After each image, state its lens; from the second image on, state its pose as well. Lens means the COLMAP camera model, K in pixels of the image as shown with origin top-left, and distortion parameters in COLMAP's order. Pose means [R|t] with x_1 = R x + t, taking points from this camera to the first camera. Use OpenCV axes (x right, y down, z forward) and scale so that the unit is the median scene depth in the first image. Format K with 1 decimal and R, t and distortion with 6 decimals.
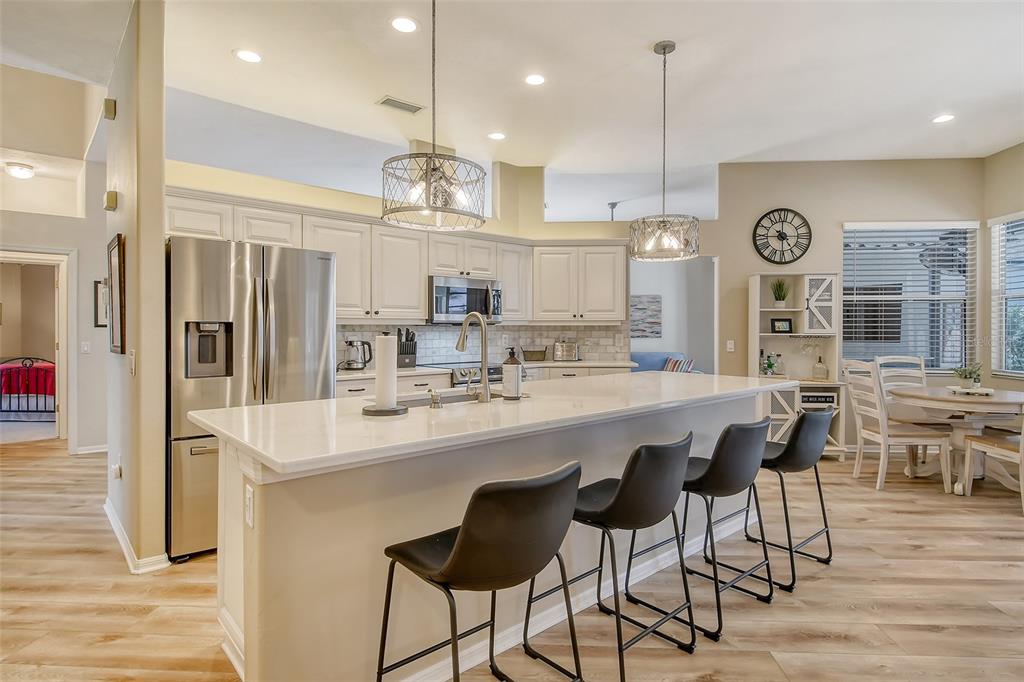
lens RADIAL K [[542.4, 0, 521.0], [0, 542.4, 327.9], [0, 0, 1]] dist [0.031084, -0.036711]
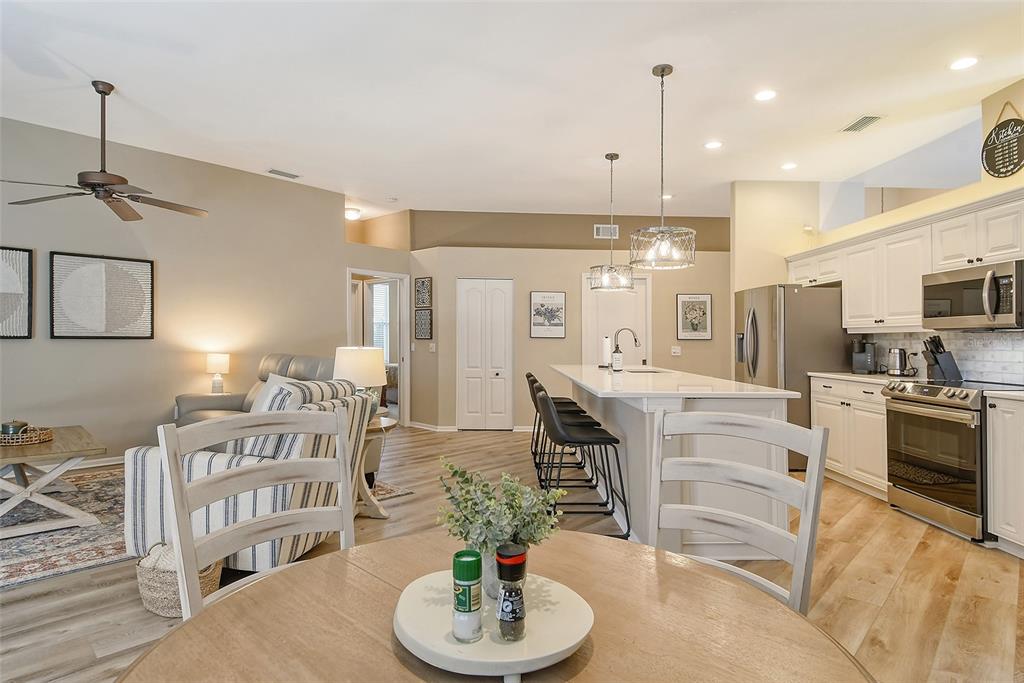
lens RADIAL K [[546.1, 0, 520.1], [0, 546.1, 317.9], [0, 0, 1]] dist [0.039804, -0.030219]
pose [[-0.636333, -0.037481, -0.770503, 0.786791], [-0.007162, 0.999063, -0.042684, 0.012890], [0.771381, -0.021643, -0.636006, 0.907715]]
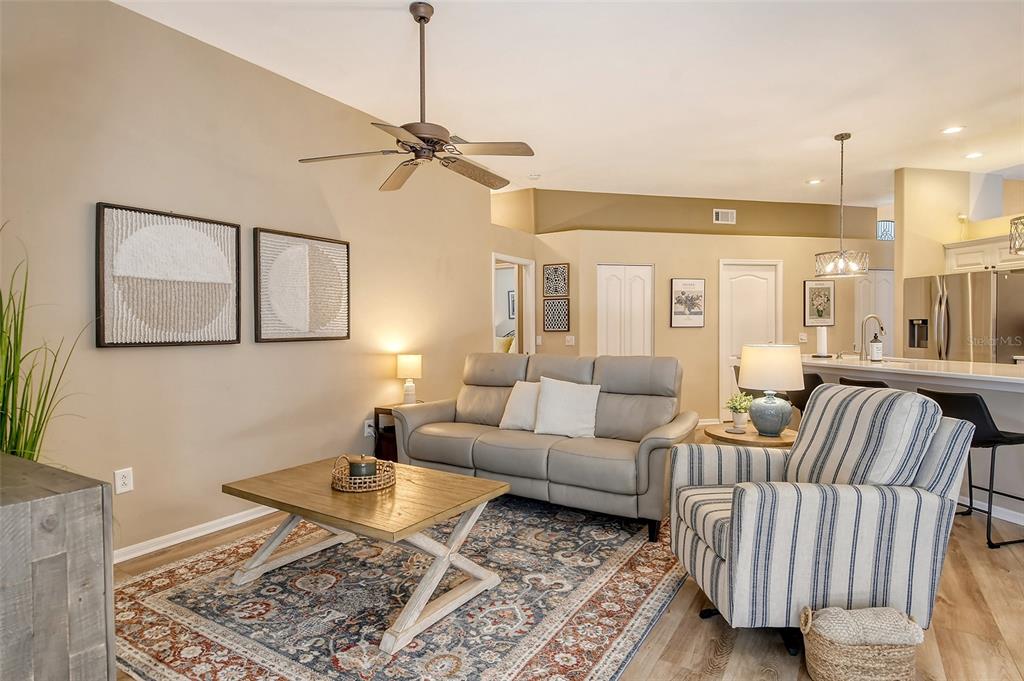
lens RADIAL K [[536.2, 0, 513.4], [0, 536.2, 331.8], [0, 0, 1]] dist [0.021393, -0.030284]
pose [[-0.482405, 0.012659, -0.875857, 1.006638], [0.013958, 0.999880, 0.006763, 0.000744], [0.875837, -0.008963, -0.482524, 0.365428]]
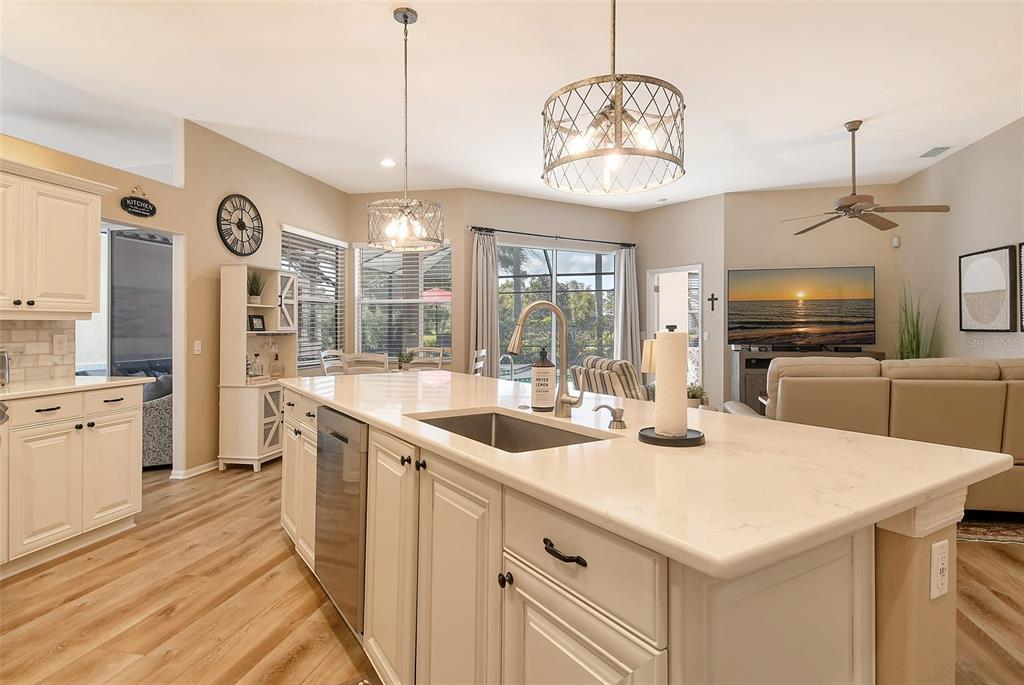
lens RADIAL K [[542.4, 0, 521.0], [0, 542.4, 329.4], [0, 0, 1]] dist [0.031084, -0.036711]
pose [[0.140088, -0.005018, 0.990126, -0.374663], [0.002483, 0.999986, 0.004717, 0.003699], [-0.990136, 0.001798, 0.140099, 0.418268]]
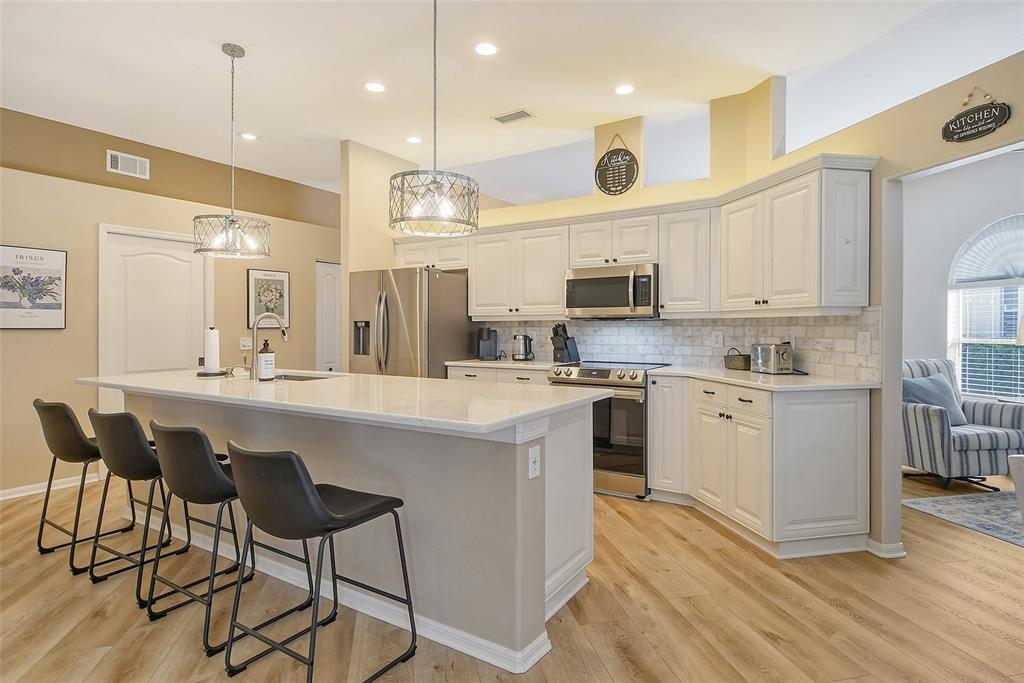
lens RADIAL K [[546.1, 0, 520.1], [0, 546.1, 317.9], [0, 0, 1]] dist [0.039804, -0.030219]
pose [[0.277658, -0.014338, -0.960573, 0.639998], [0.006031, 0.999895, -0.013181, 0.002716], [0.960661, -0.002133, 0.277715, 0.555943]]
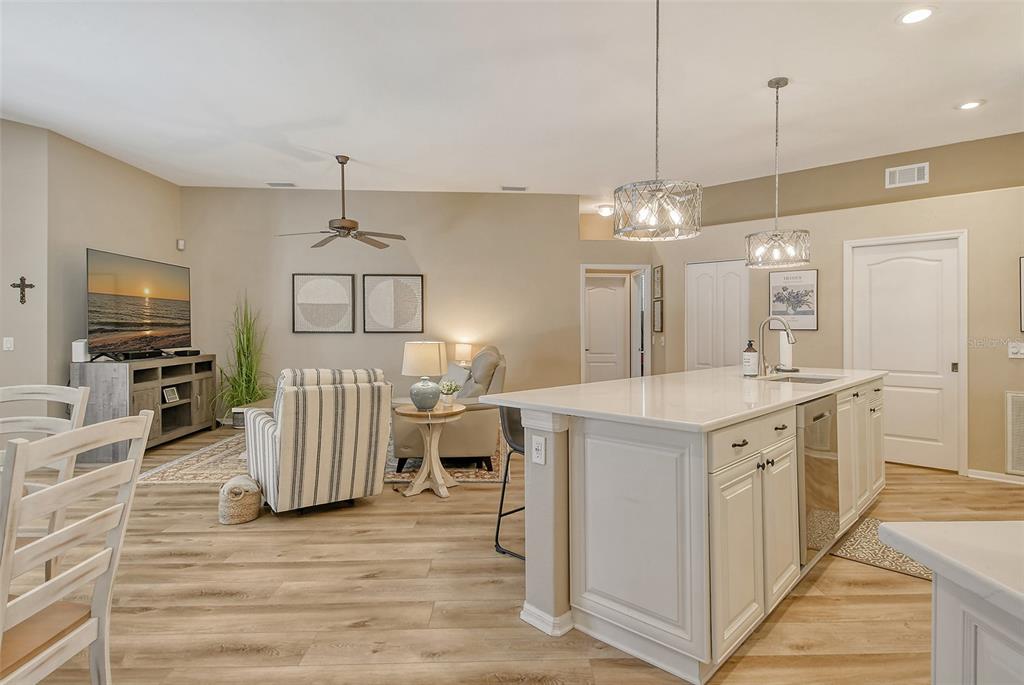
lens RADIAL K [[542.3, 0, 529.3], [0, 542.3, 319.9], [0, 0, 1]] dist [0.043651, -0.030334]
pose [[-0.994984, -0.003869, -0.099963, 0.325059], [-0.002144, 0.999847, -0.017359, 0.004099], [0.100015, -0.017058, -0.994840, 1.095010]]
